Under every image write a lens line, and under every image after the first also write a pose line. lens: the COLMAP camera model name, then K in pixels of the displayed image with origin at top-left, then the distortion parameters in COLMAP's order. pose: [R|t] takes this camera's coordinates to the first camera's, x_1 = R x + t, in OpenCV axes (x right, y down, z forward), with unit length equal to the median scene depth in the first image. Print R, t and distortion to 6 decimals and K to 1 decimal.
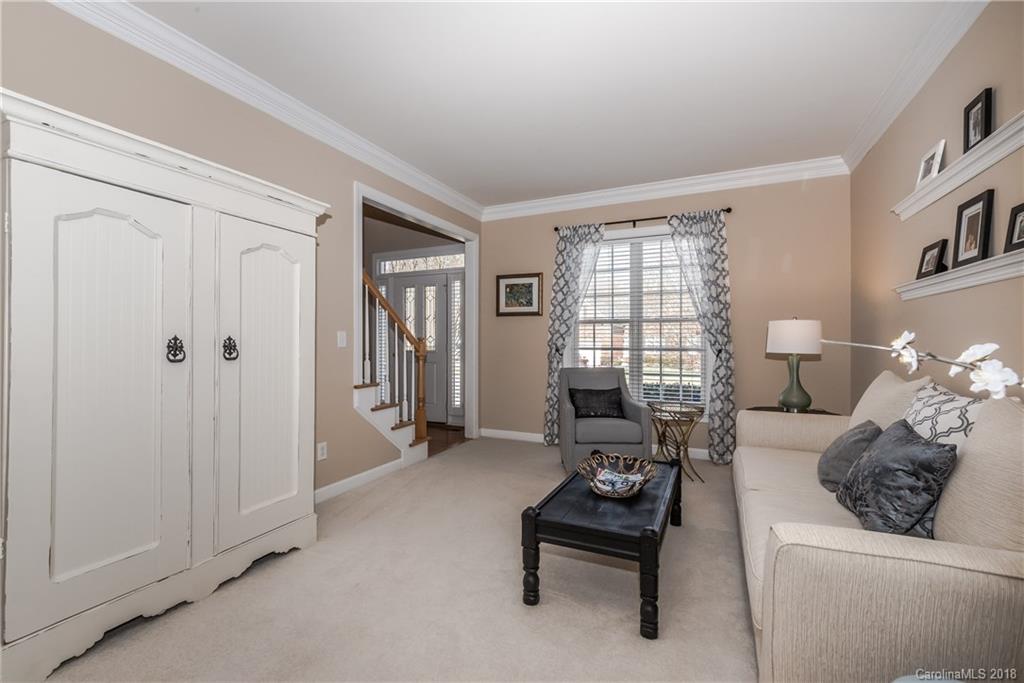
lens RADIAL K [[443.7, 0, 514.2], [0, 443.7, 338.9], [0, 0, 1]] dist [0.001542, -0.000689]
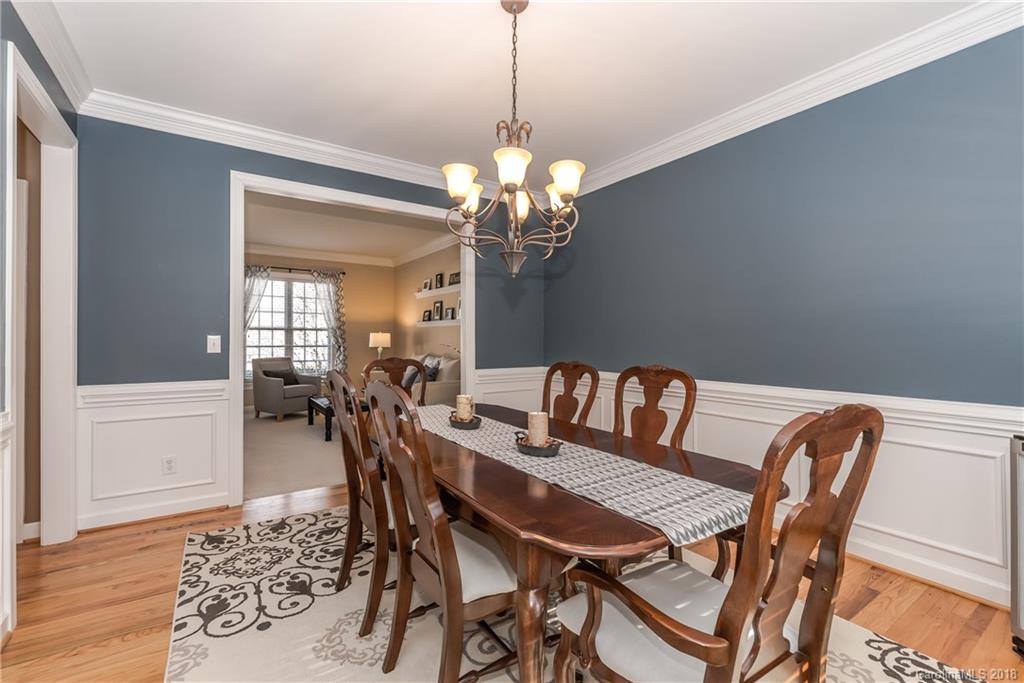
lens RADIAL K [[443.7, 0, 512.0], [0, 443.7, 339.5], [0, 0, 1]] dist [0.001542, -0.000689]
pose [[0.518838, 0.000682, 0.854872, -0.744503], [-0.011577, 0.999914, 0.006229, -0.022881], [-0.854794, -0.013129, 0.518801, -0.592118]]
